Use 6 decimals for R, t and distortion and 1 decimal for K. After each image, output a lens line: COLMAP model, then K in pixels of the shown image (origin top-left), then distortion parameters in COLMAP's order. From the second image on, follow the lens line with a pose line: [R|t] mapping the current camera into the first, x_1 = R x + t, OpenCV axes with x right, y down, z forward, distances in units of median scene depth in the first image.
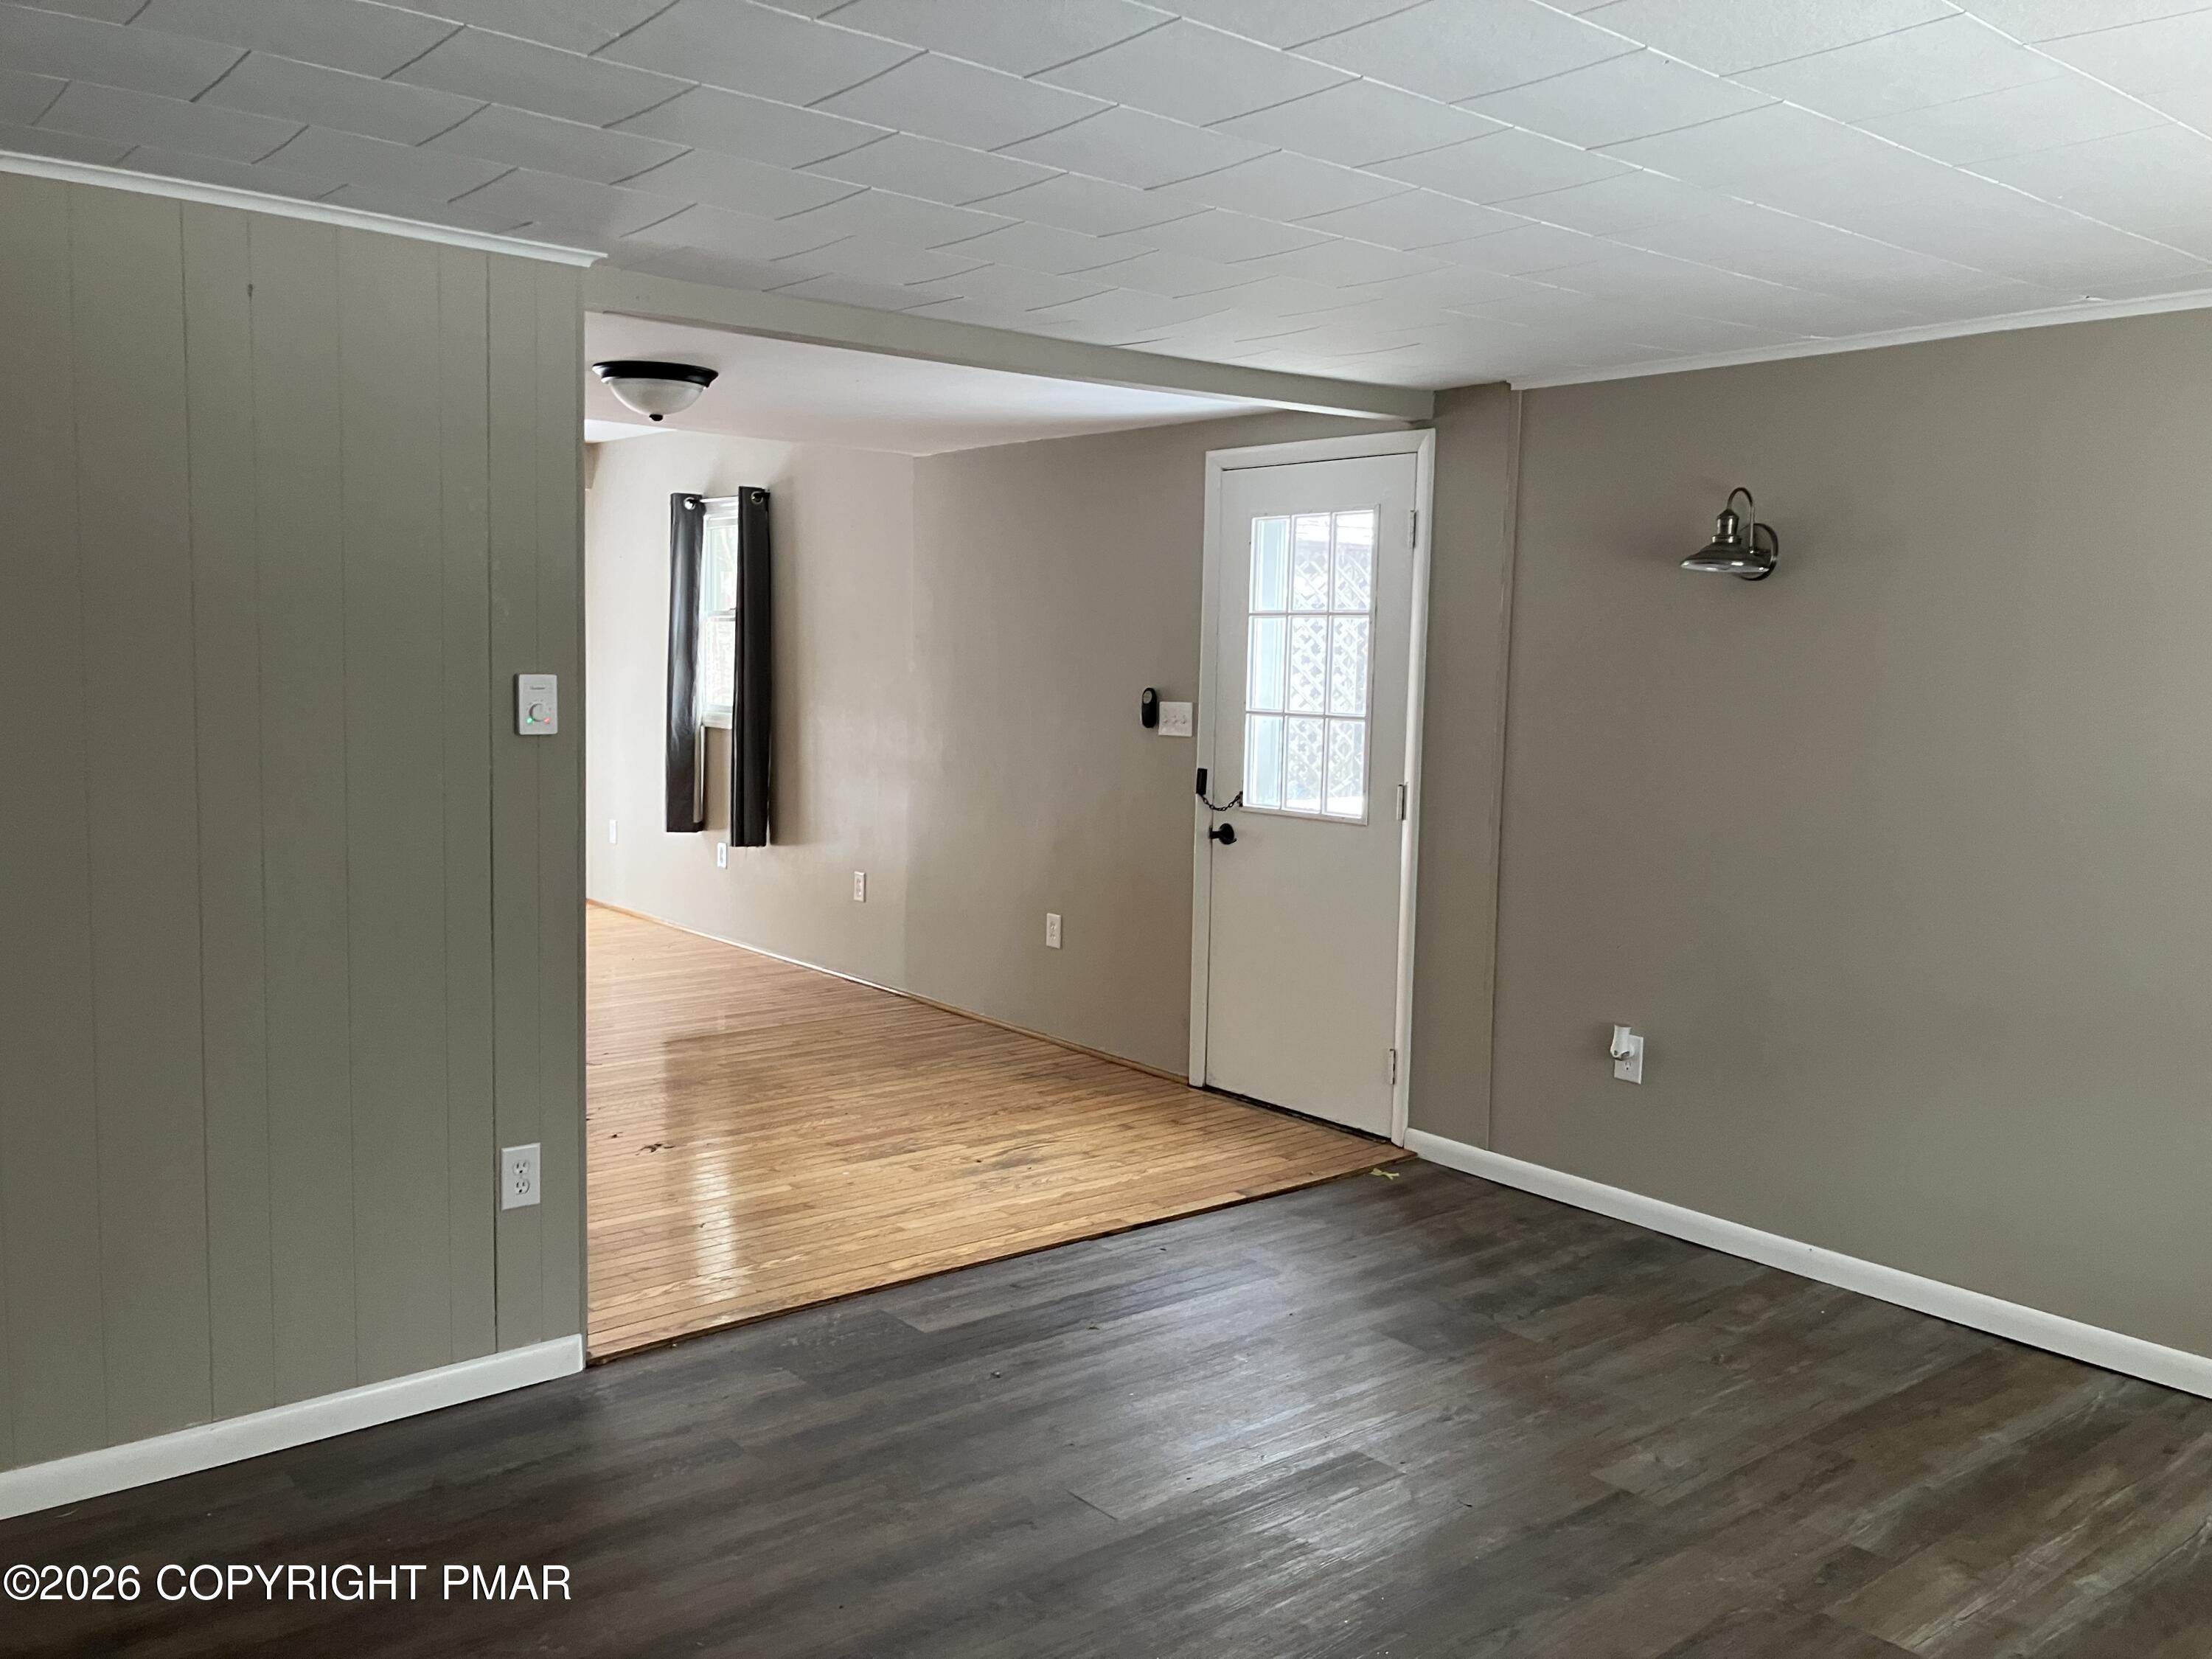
lens RADIAL K [[1816.7, 0, 1119.9], [0, 1816.7, 836.7], [0, 0, 1]] dist [0.039543, -0.054487]
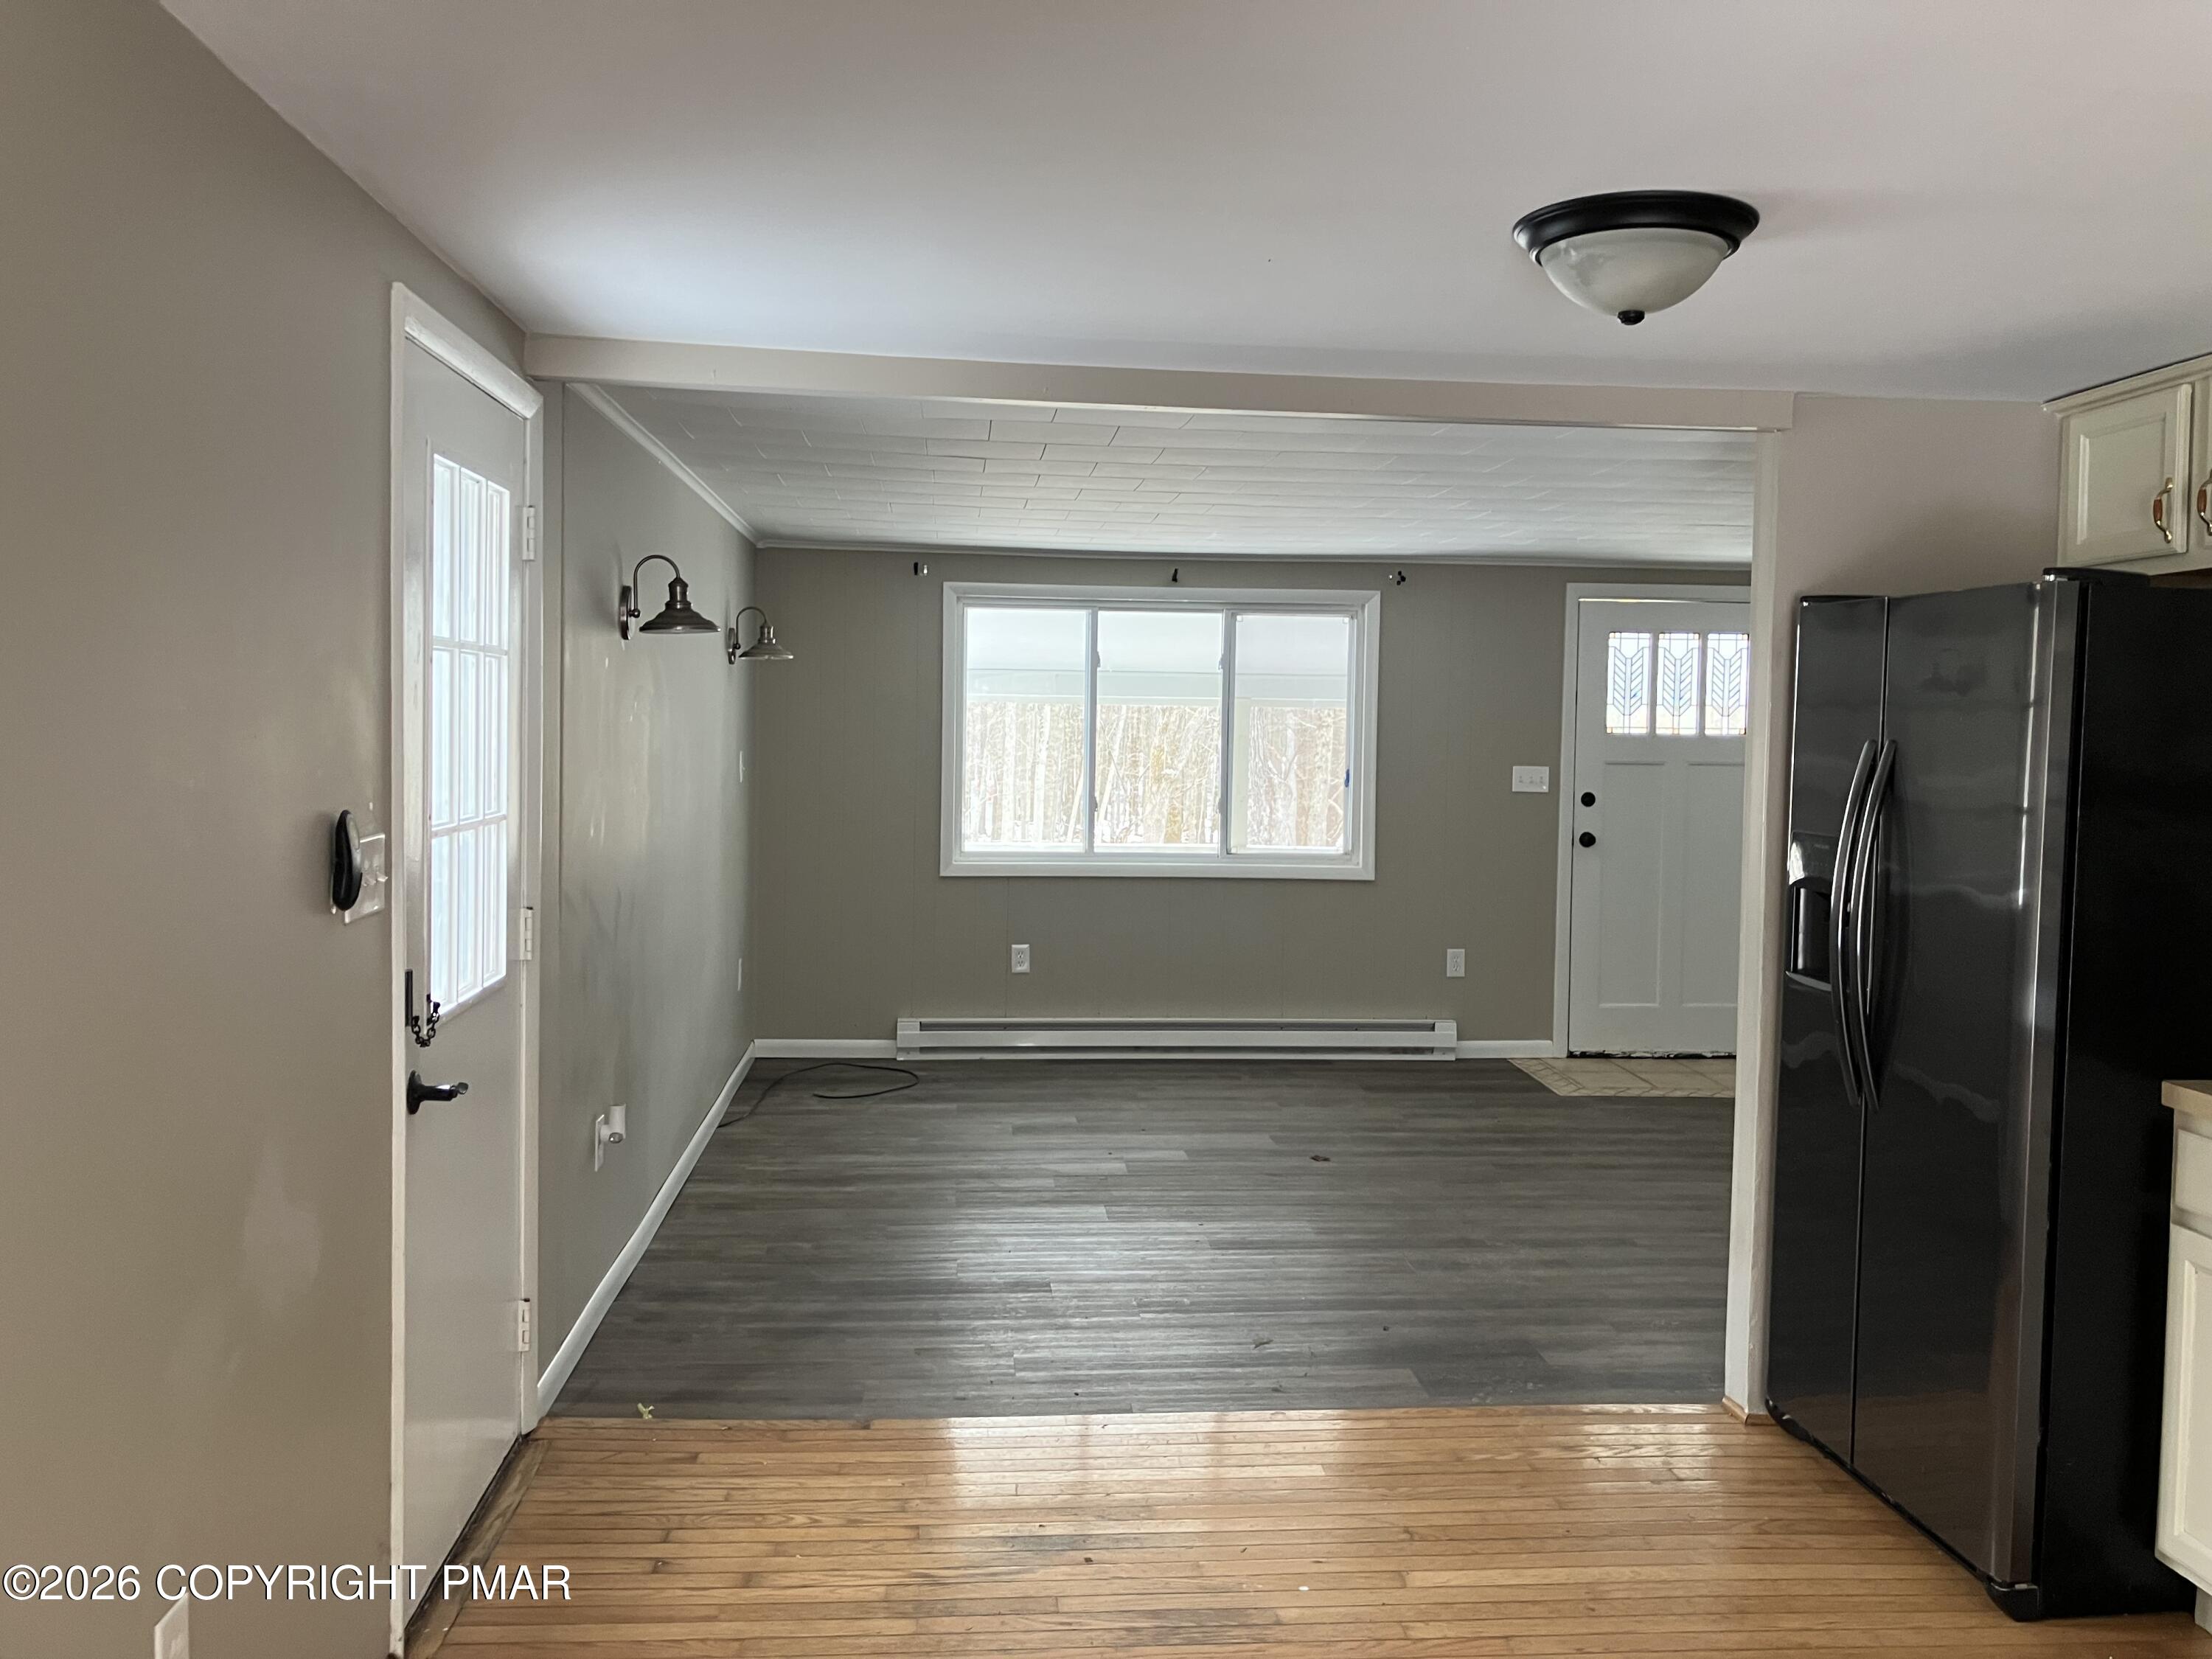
lens RADIAL K [[1816.7, 0, 1111.9], [0, 1816.7, 830.6], [0, 0, 1]] dist [0.039543, -0.054487]
pose [[-0.820742, -0.079467, 0.565745, -0.486290], [0.012673, 0.987502, 0.157095, -0.193524], [-0.571158, 0.136104, -0.809478, 1.710833]]
